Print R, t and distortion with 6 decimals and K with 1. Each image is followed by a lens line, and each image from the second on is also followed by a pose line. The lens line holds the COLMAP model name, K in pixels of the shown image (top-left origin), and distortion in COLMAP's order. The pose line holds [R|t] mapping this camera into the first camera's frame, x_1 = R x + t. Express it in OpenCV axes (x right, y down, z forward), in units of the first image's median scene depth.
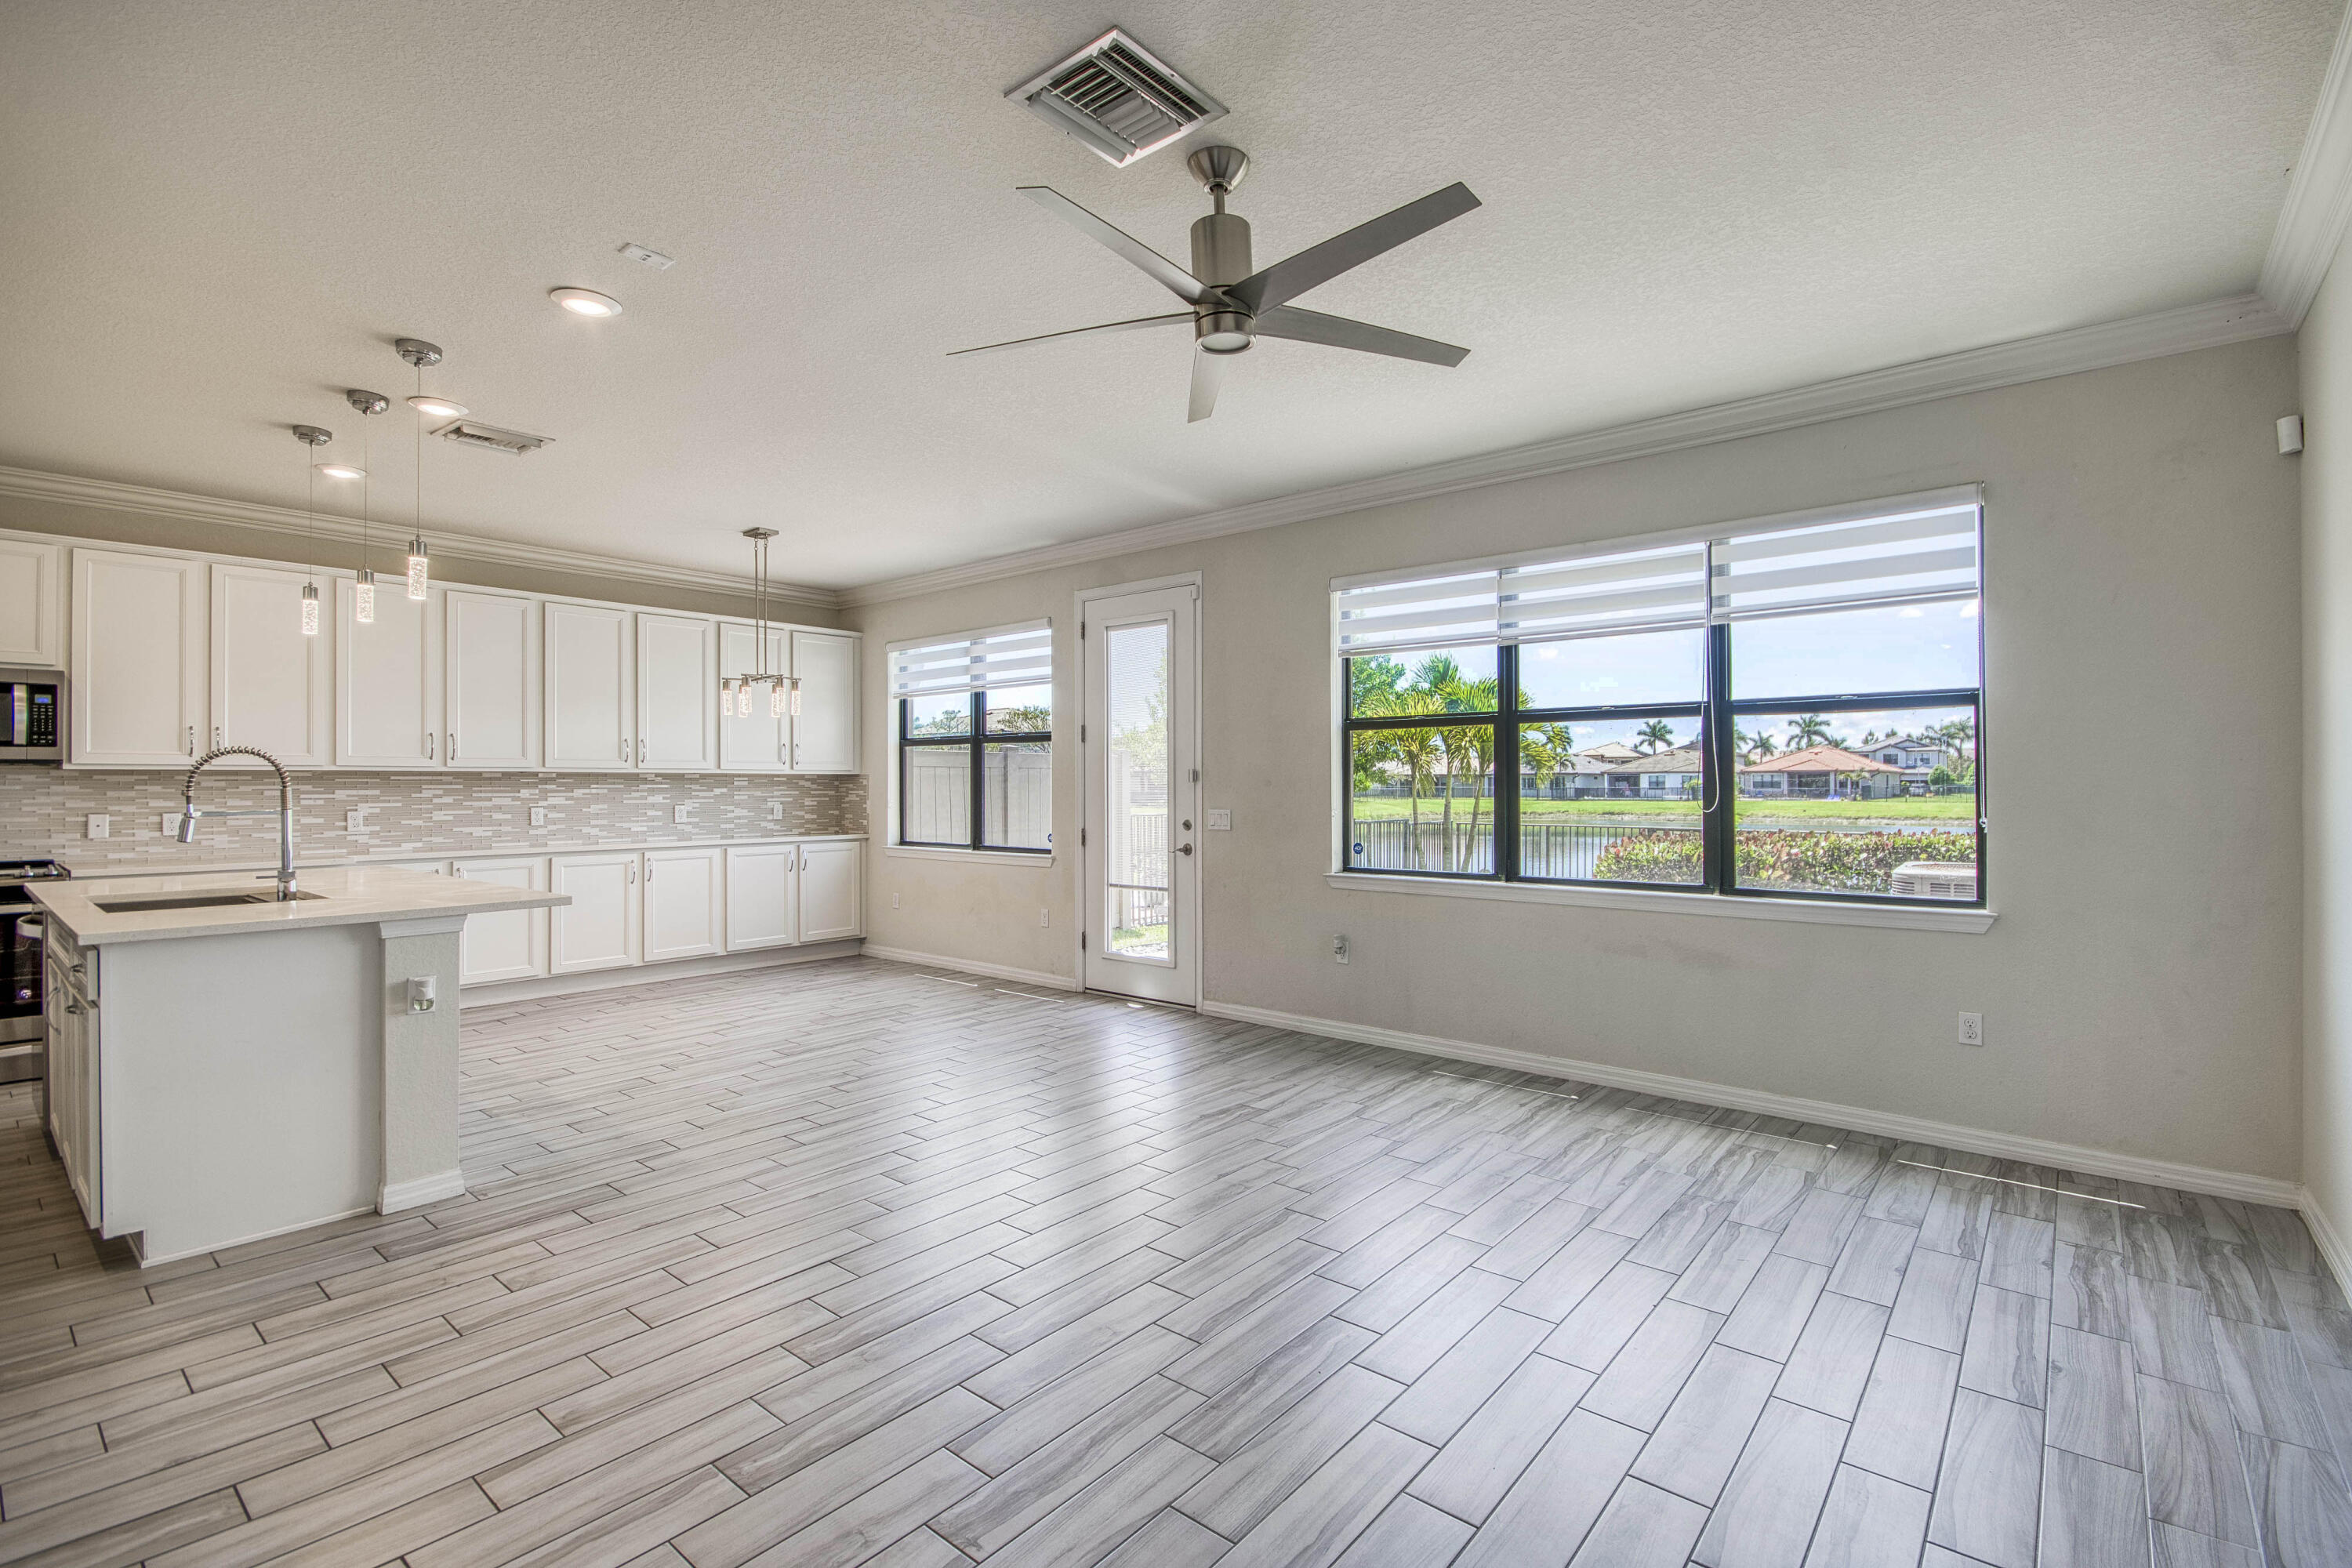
lens RADIAL K [[1046.6, 0, 1237.6], [0, 1046.6, 779.8], [0, 0, 1]] dist [0.008392, -0.009644]
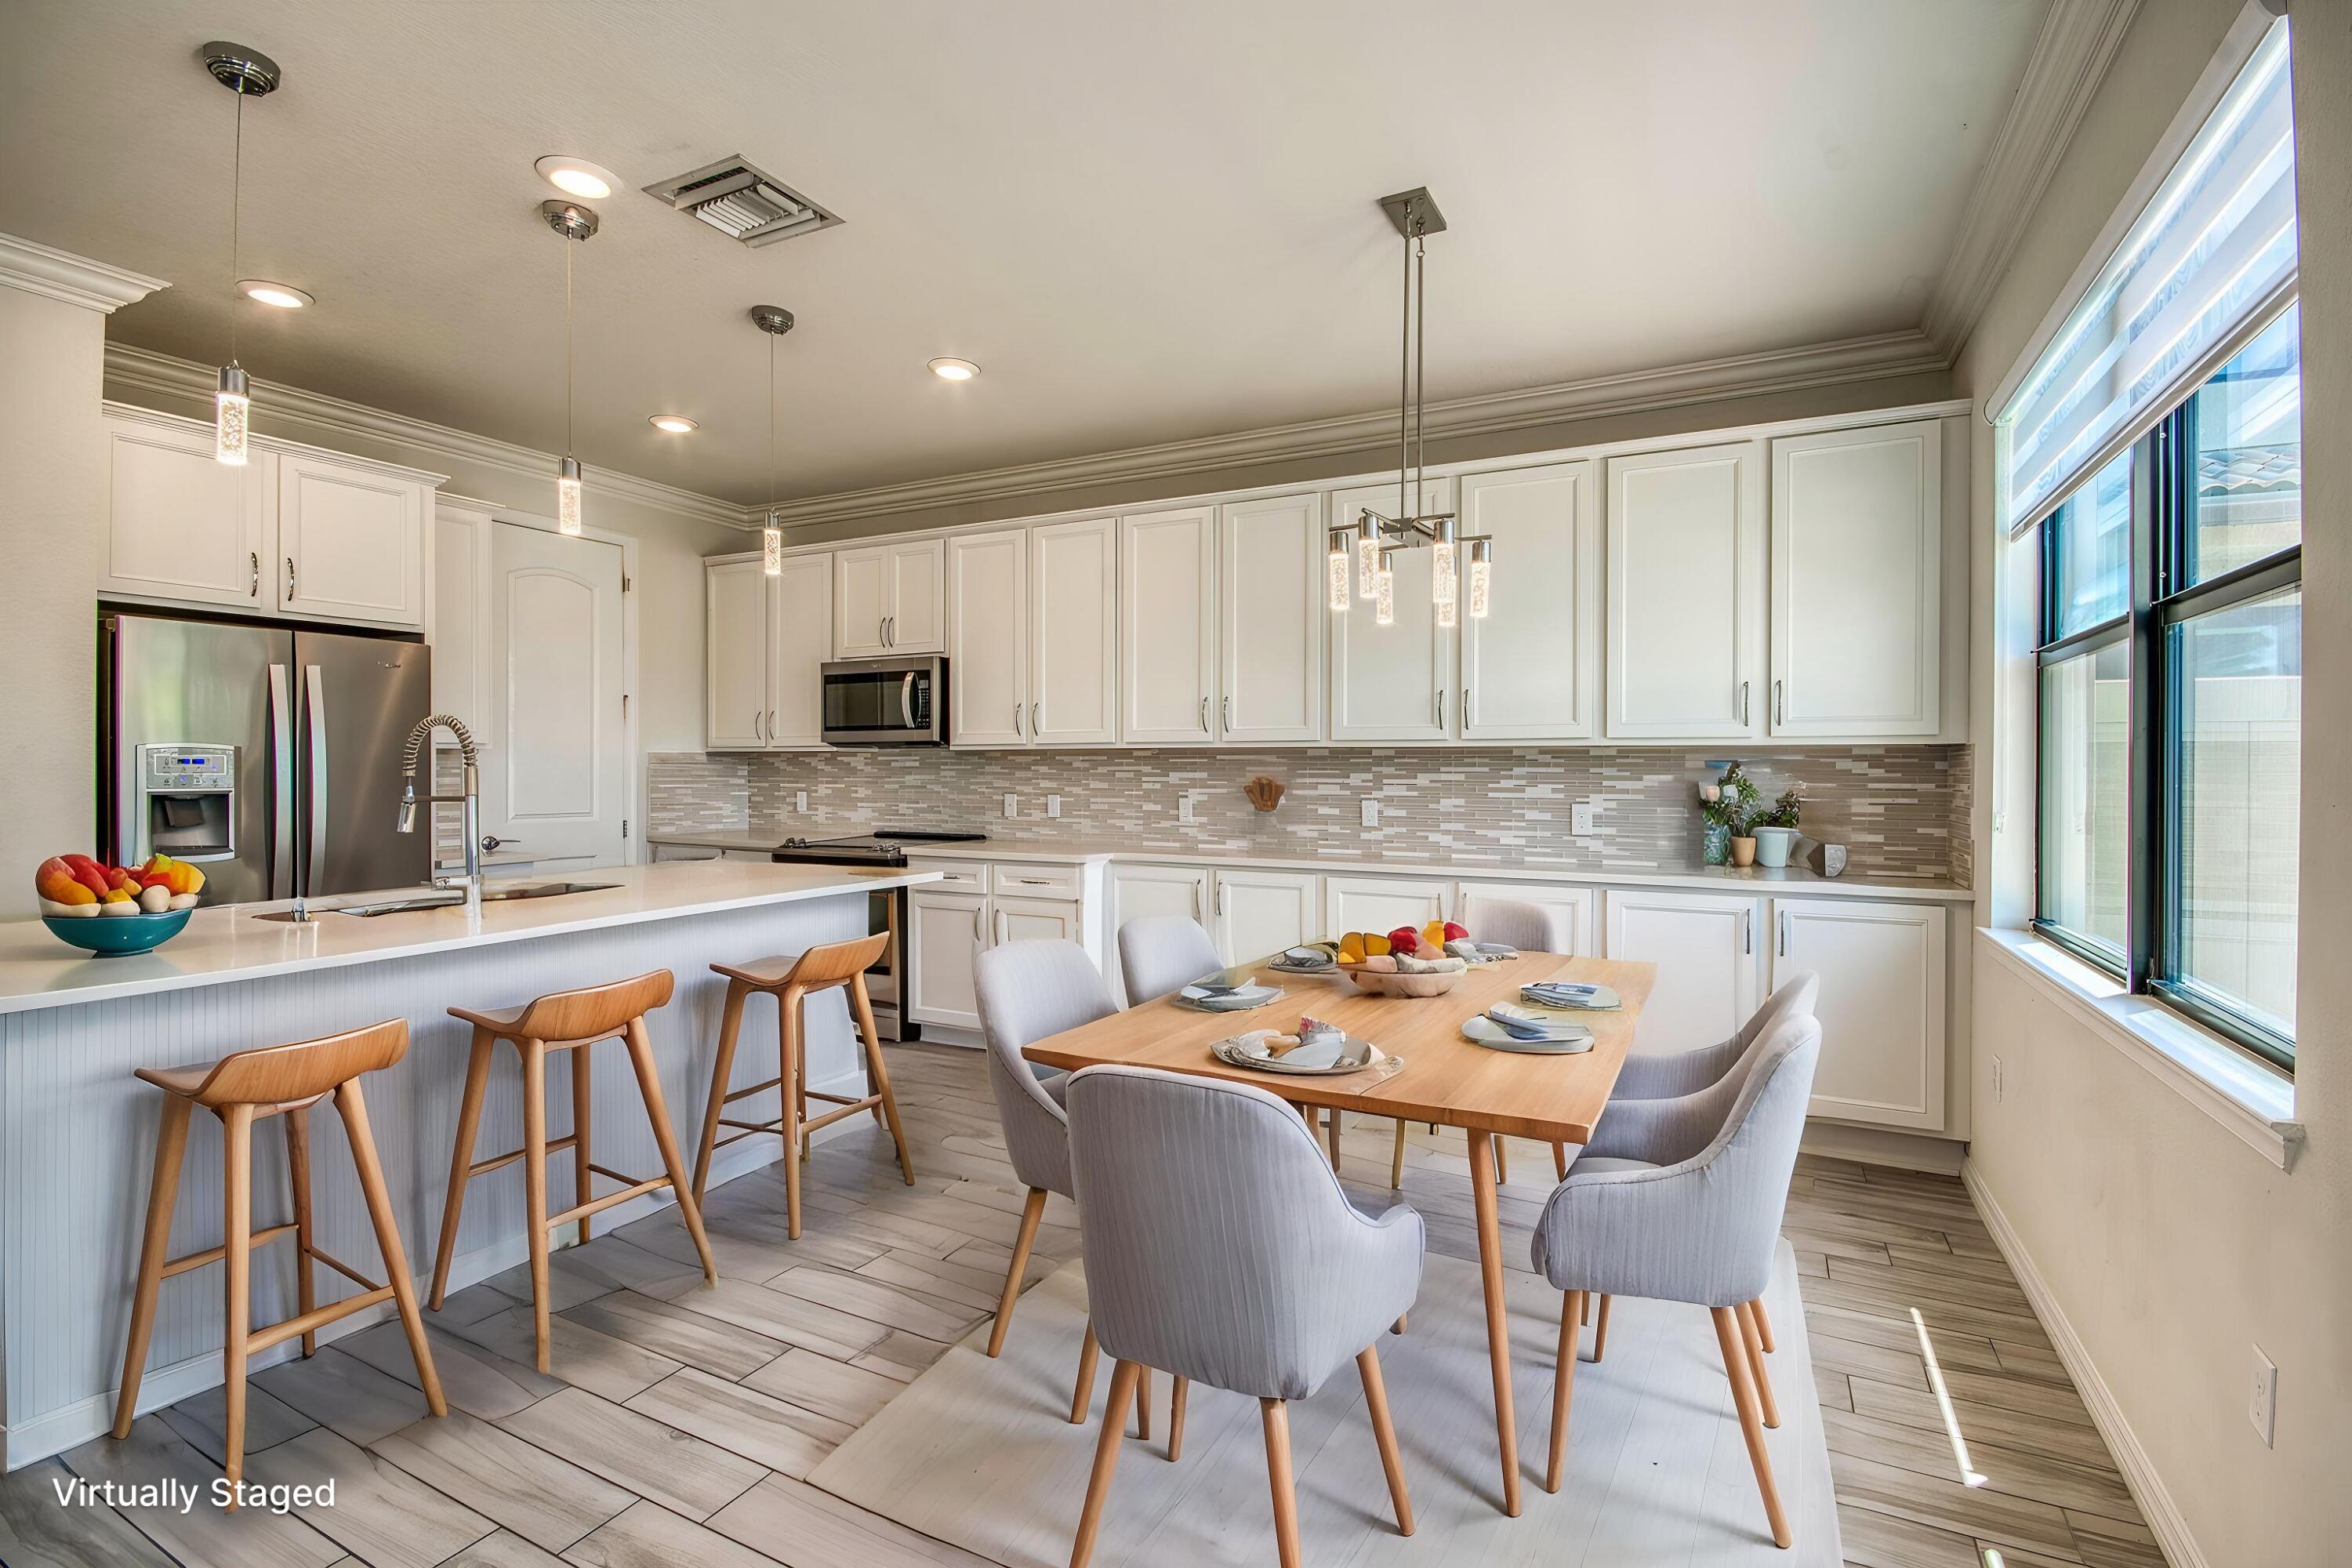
lens RADIAL K [[1038.5, 0, 1236.3], [0, 1038.5, 770.0], [0, 0, 1]] dist [0.001203, -0.008485]
pose [[0.218708, 0.004869, -0.975778, -0.032104], [0.001133, 0.999986, 0.005244, 0.003664], [0.975790, -0.002253, 0.218699, 0.844348]]
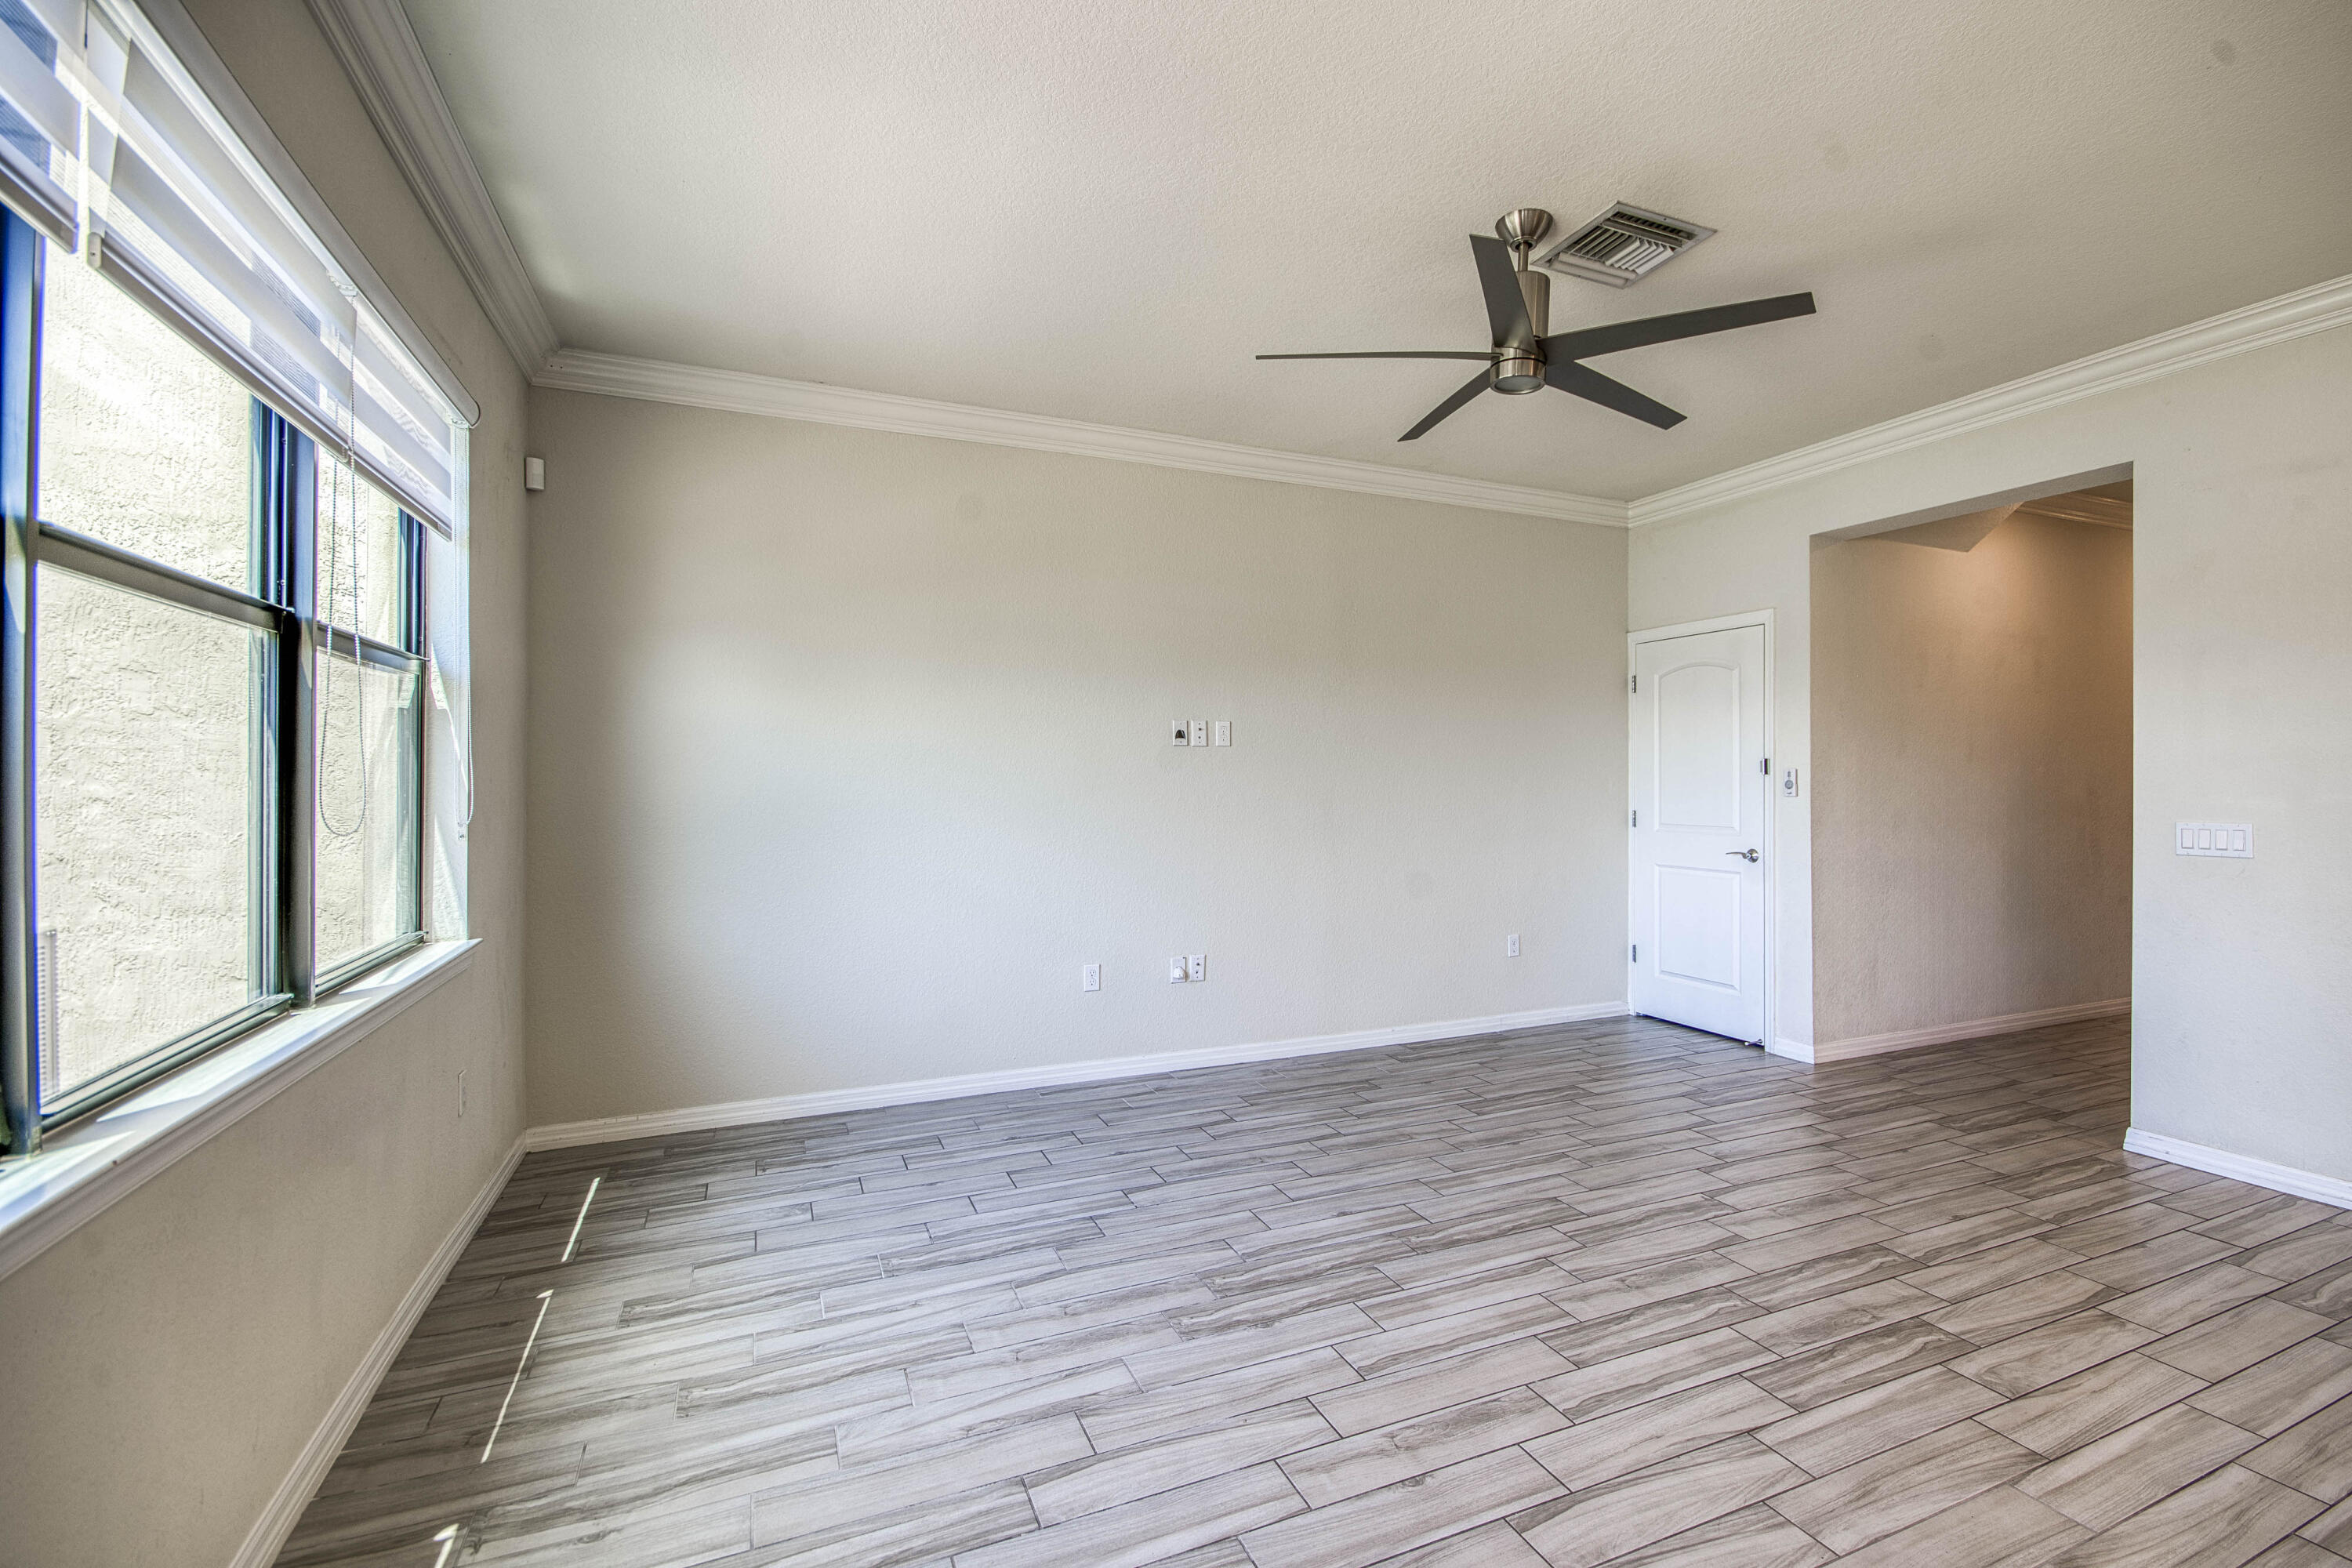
lens RADIAL K [[1046.6, 0, 1236.9], [0, 1046.6, 777.3], [0, 0, 1]] dist [0.008392, -0.009644]
pose [[-0.890206, 0.001423, 0.455557, -0.105881], [-0.001598, 0.999979, -0.006246, 0.004250], [-0.455556, -0.006288, -0.890185, 0.885535]]
